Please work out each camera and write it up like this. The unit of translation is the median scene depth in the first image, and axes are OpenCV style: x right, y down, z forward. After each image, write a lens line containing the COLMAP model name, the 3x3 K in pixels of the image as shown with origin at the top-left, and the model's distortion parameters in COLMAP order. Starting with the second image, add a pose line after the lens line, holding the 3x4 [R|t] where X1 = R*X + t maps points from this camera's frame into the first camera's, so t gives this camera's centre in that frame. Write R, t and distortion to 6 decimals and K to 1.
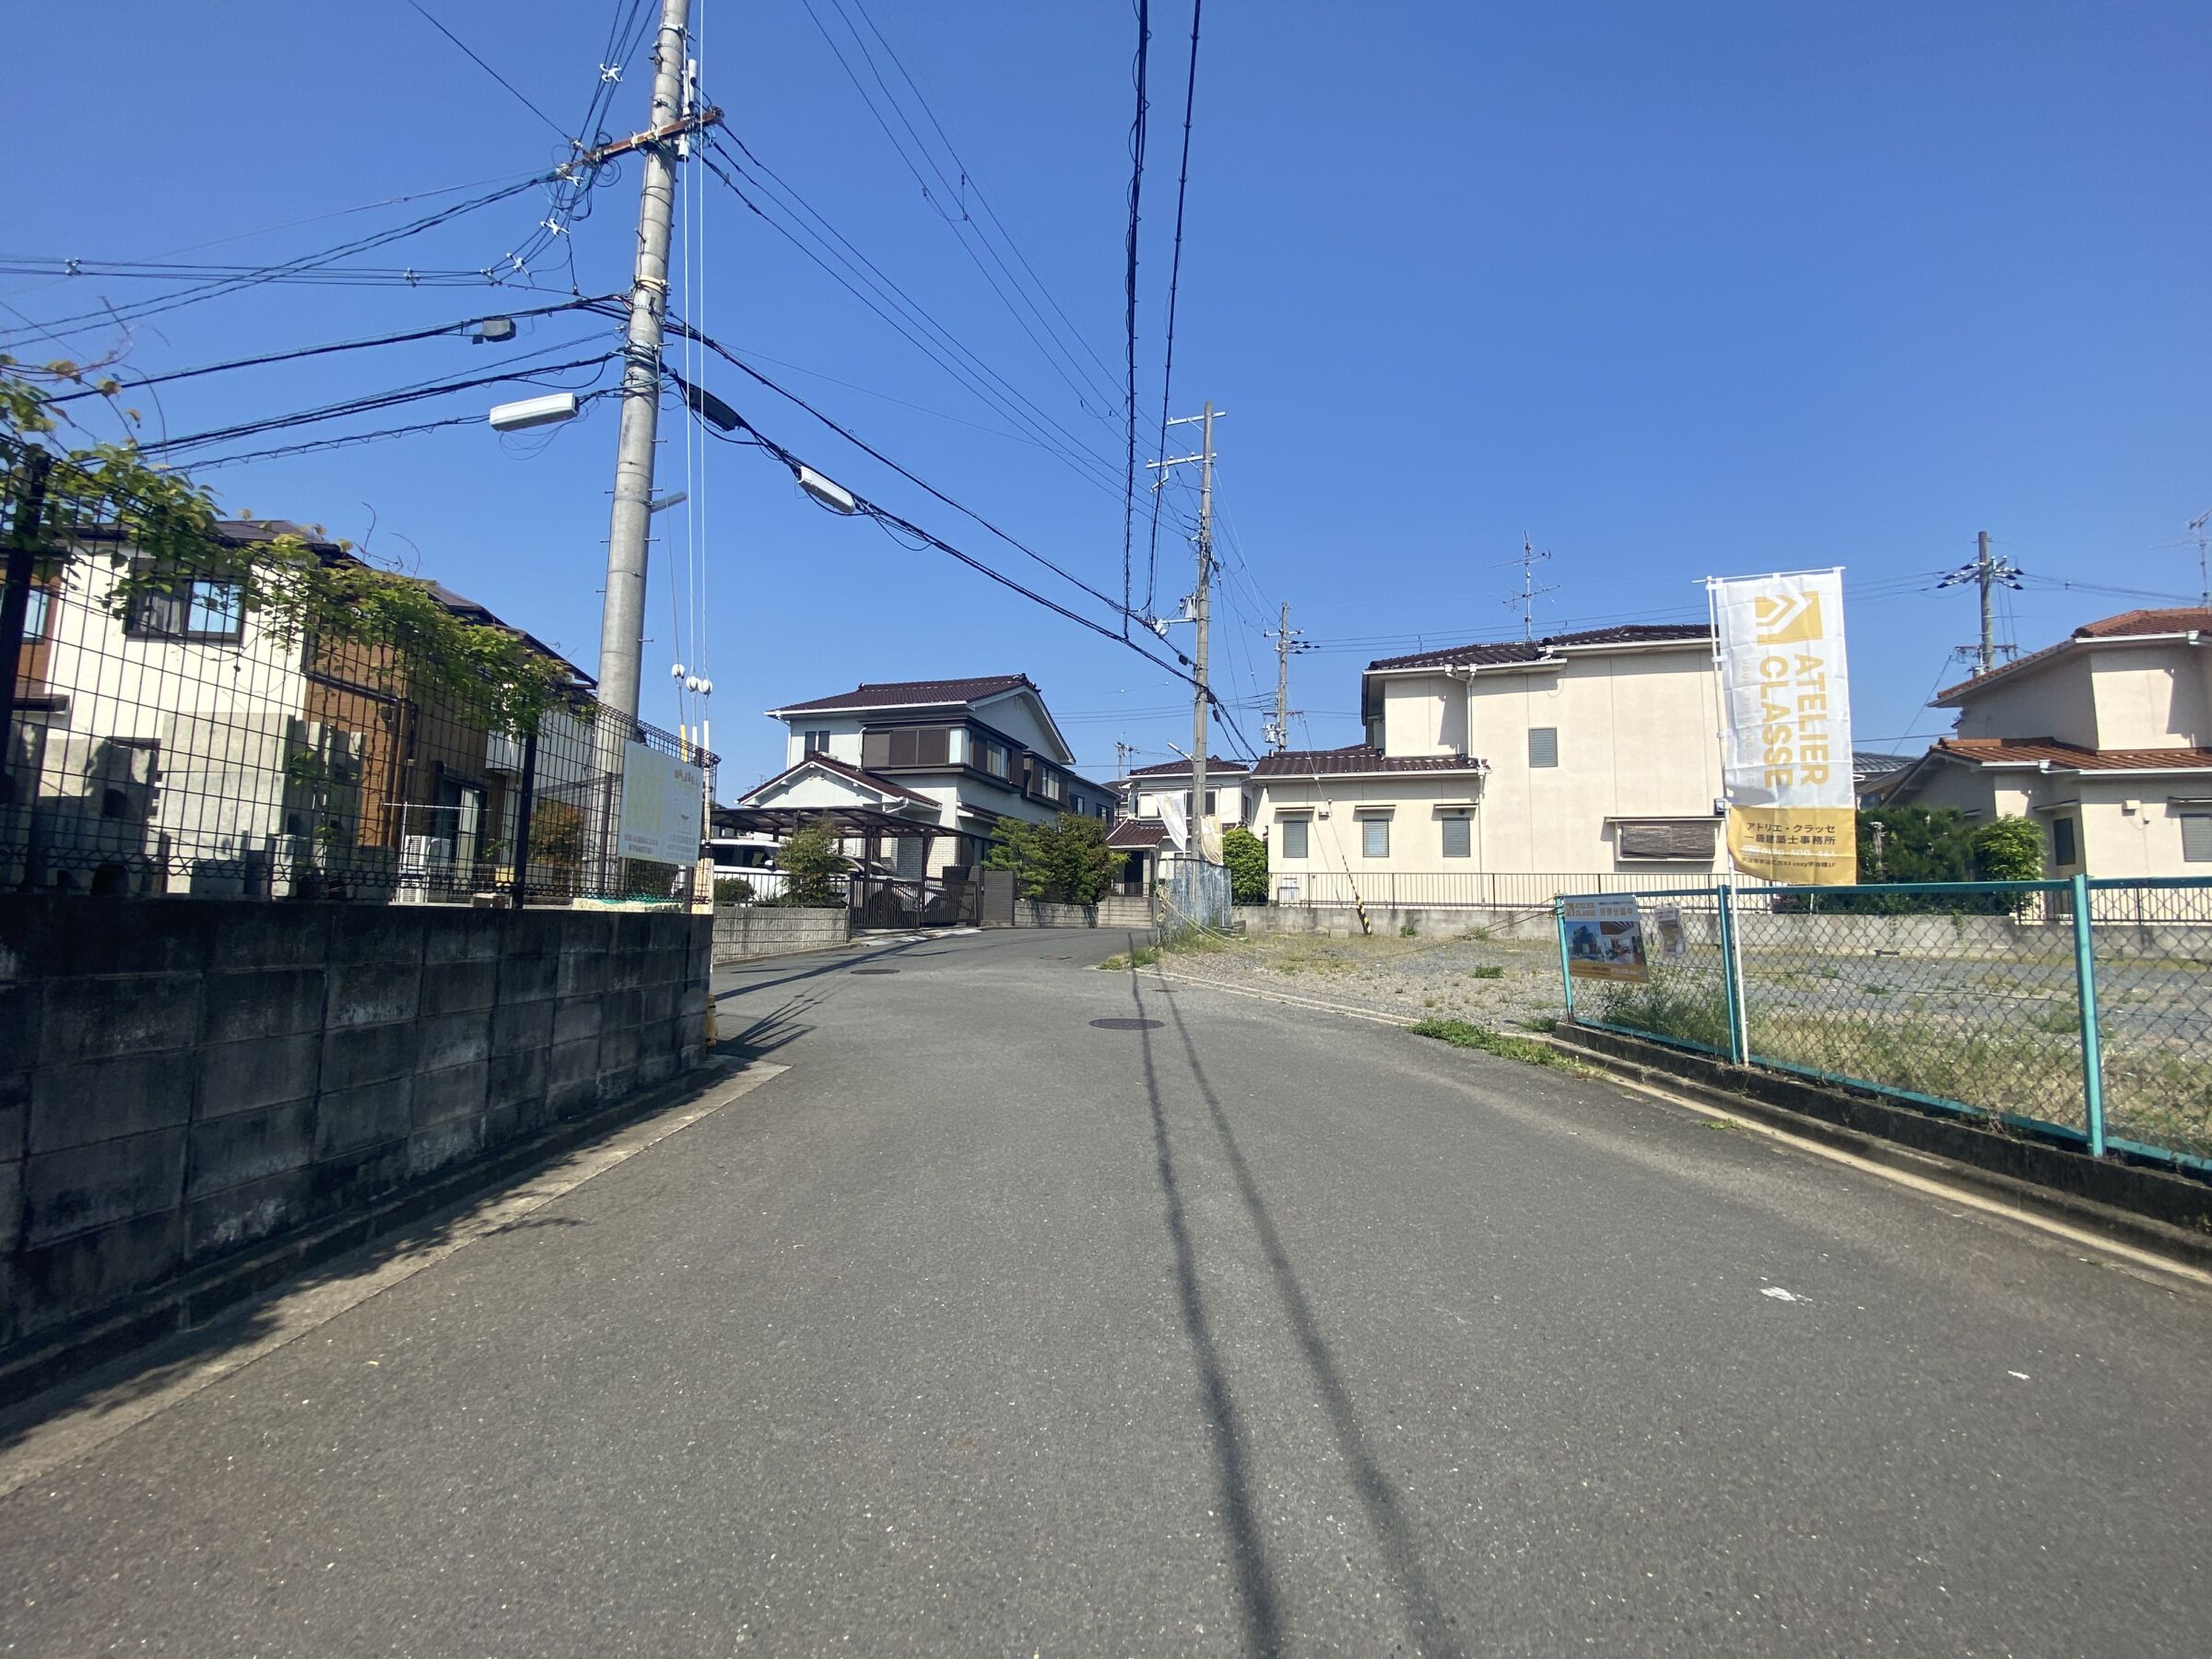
lens RADIAL K [[894.3, 0, 1107.2], [0, 894.3, 841.2], [0, 0, 1]] dist [0.018421, -0.016832]
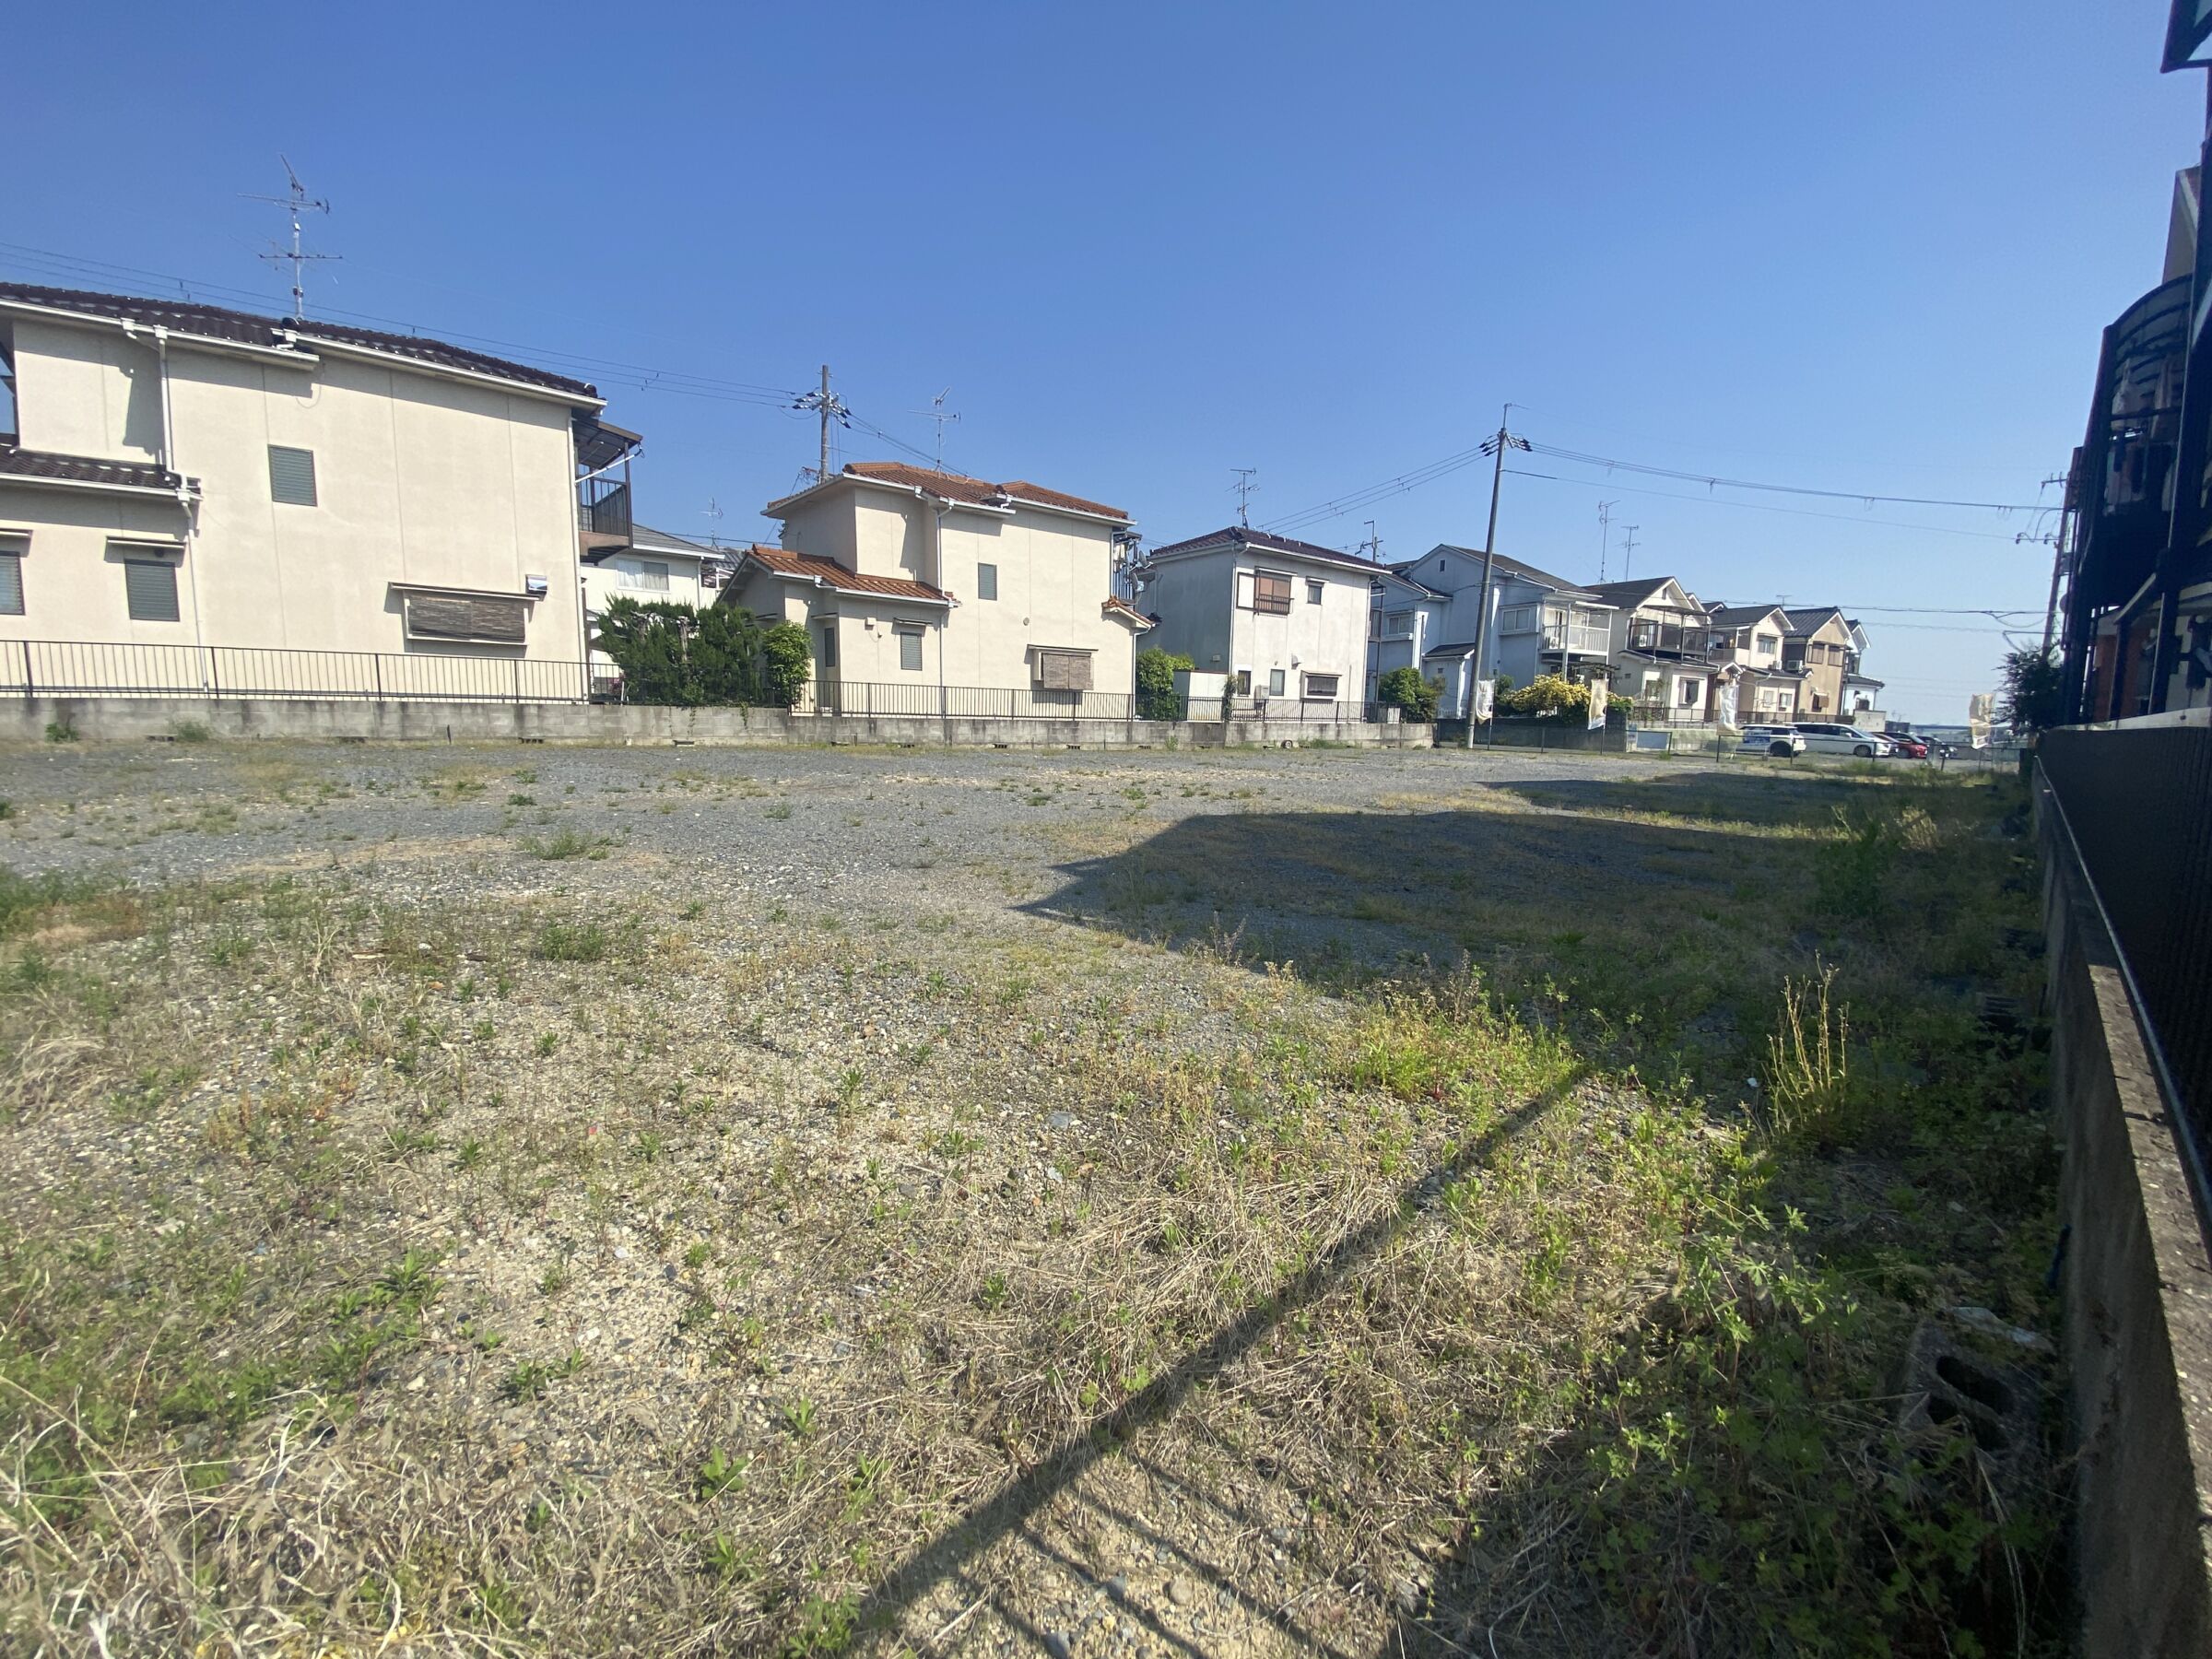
lens RADIAL K [[894.3, 0, 1102.2], [0, 894.3, 843.7], [0, 0, 1]] dist [0.018421, -0.016832]
pose [[0.537708, -0.125116, 0.833796, 0.216662], [-0.079674, 0.976963, 0.197980, -0.009486], [-0.839358, -0.172888, 0.515352, 0.012188]]
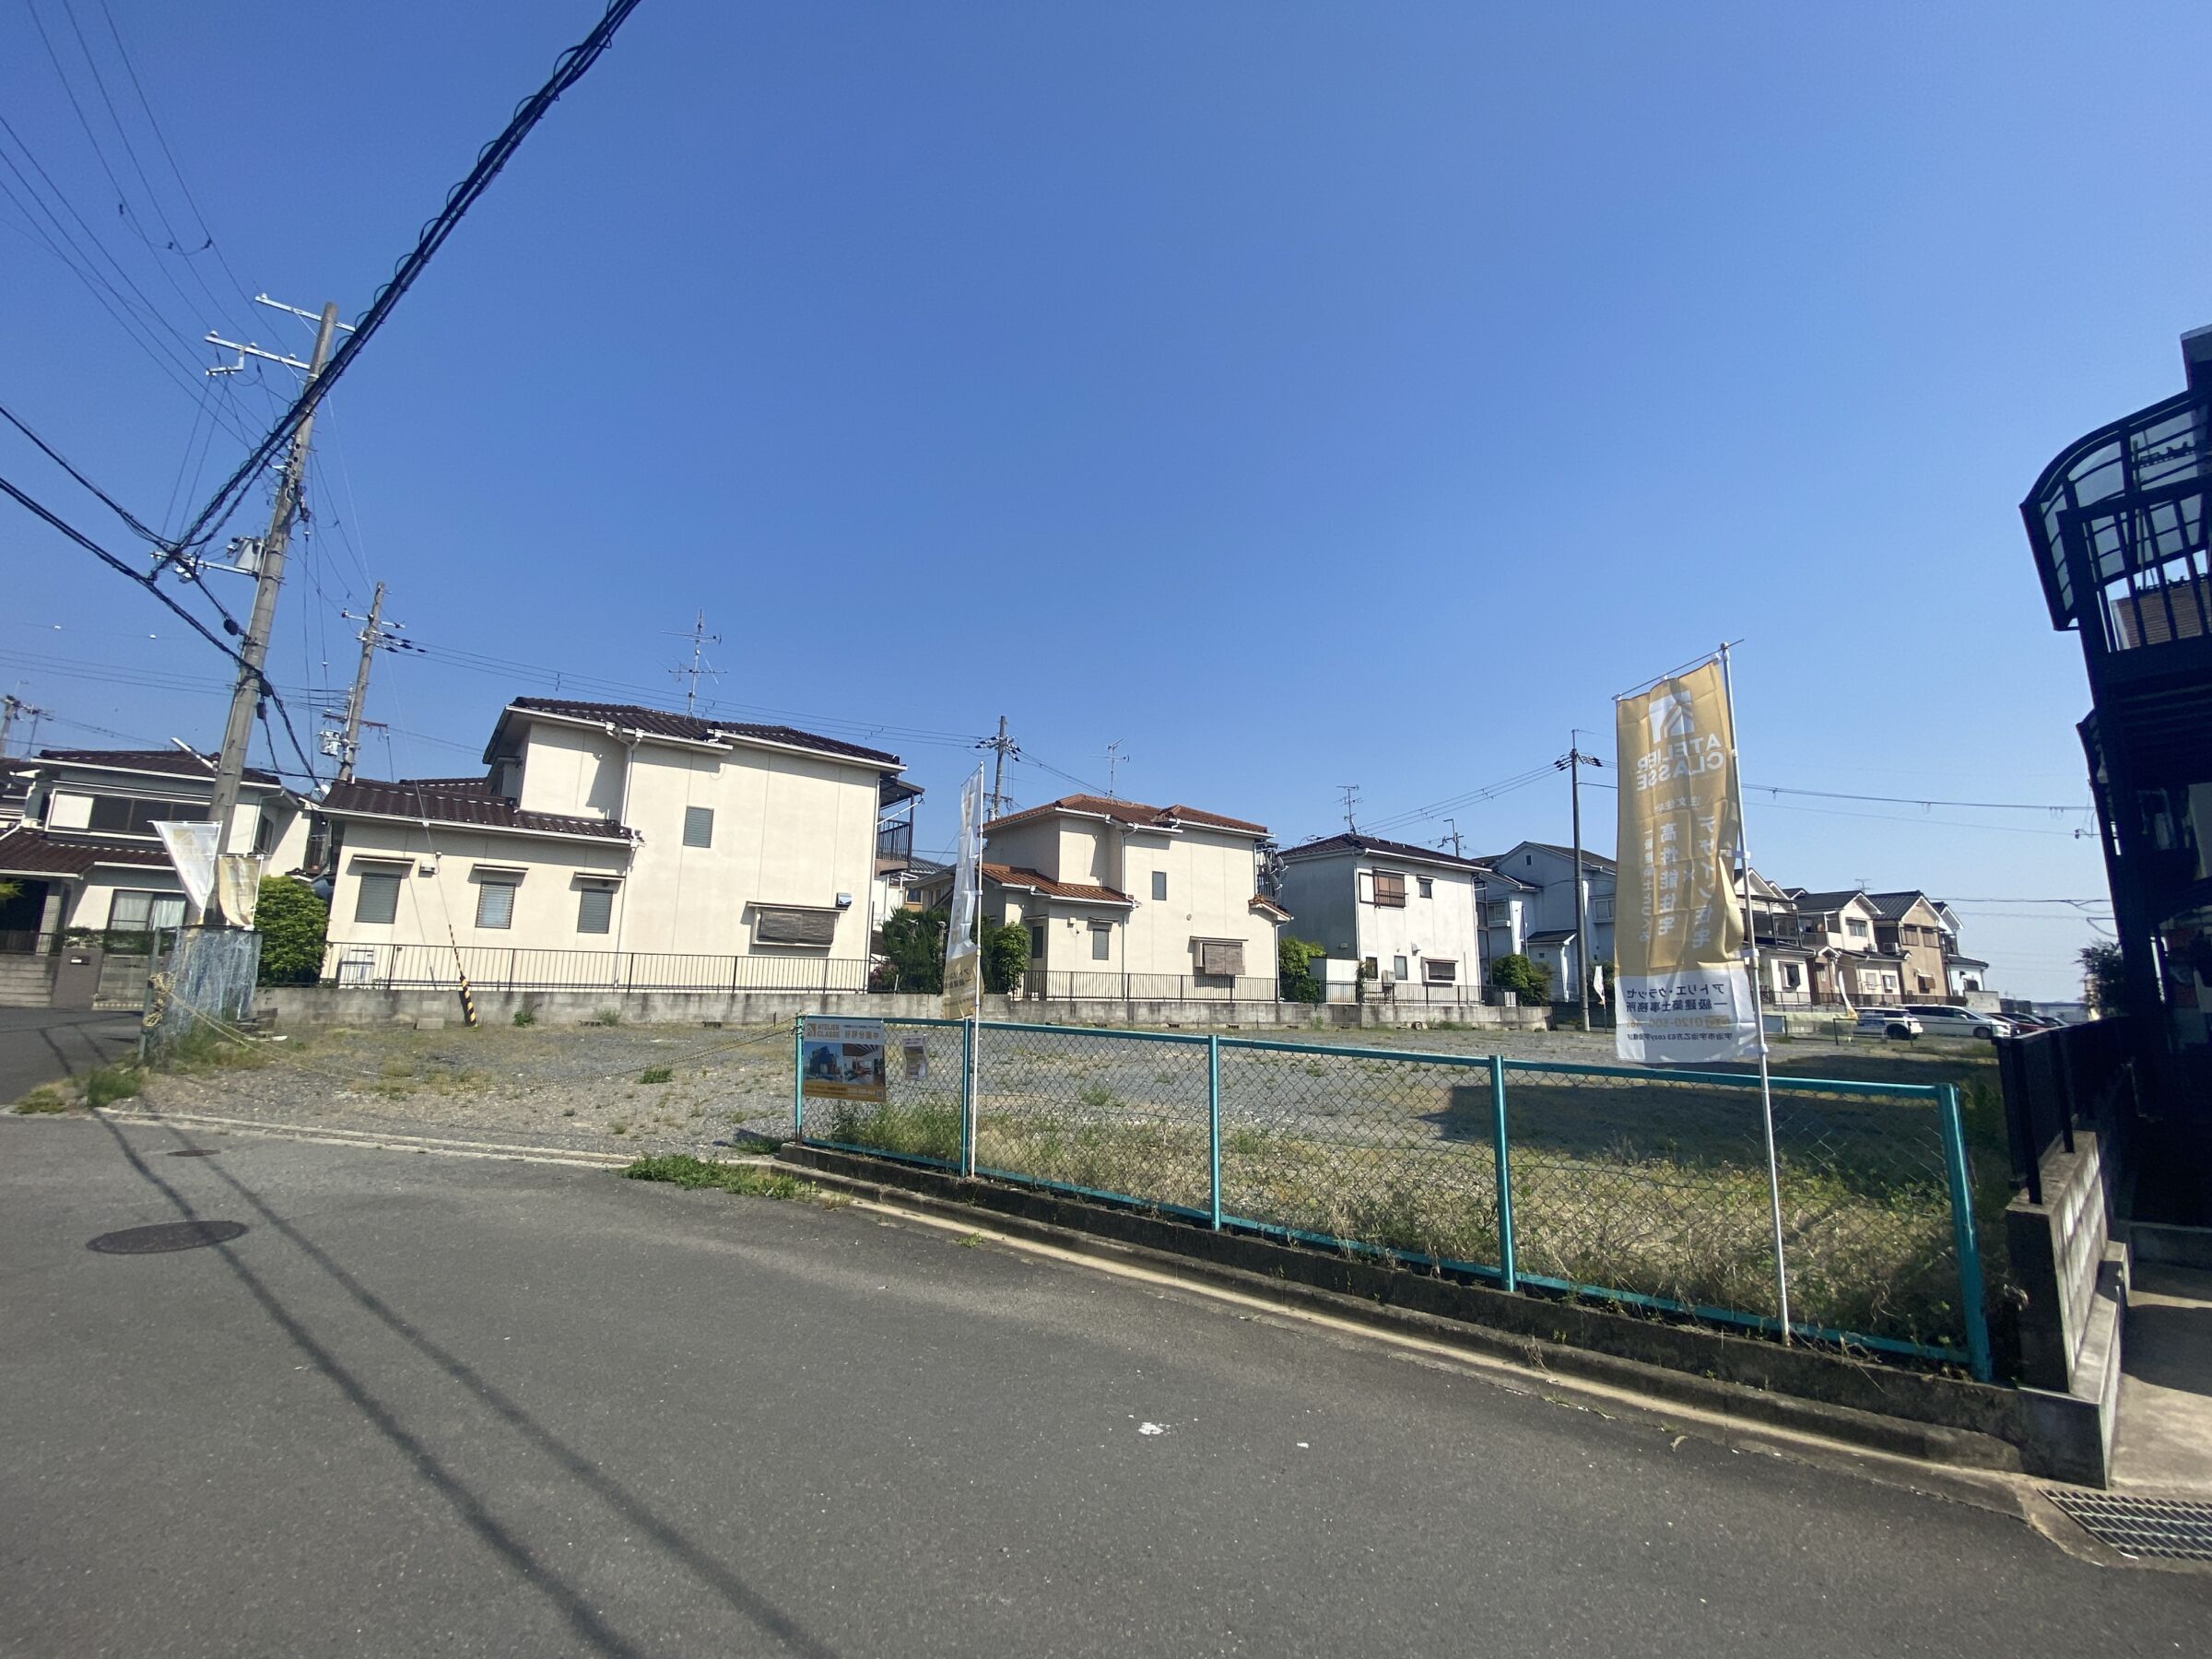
lens RADIAL K [[894.3, 0, 1104.9], [0, 894.3, 819.9], [0, 0, 1]] dist [0.018421, -0.016832]
pose [[0.591448, 0.146831, 0.792862, -0.049433], [-0.074553, 0.989027, -0.127545, -0.020192], [-0.802889, 0.016326, 0.595904, 0.040332]]
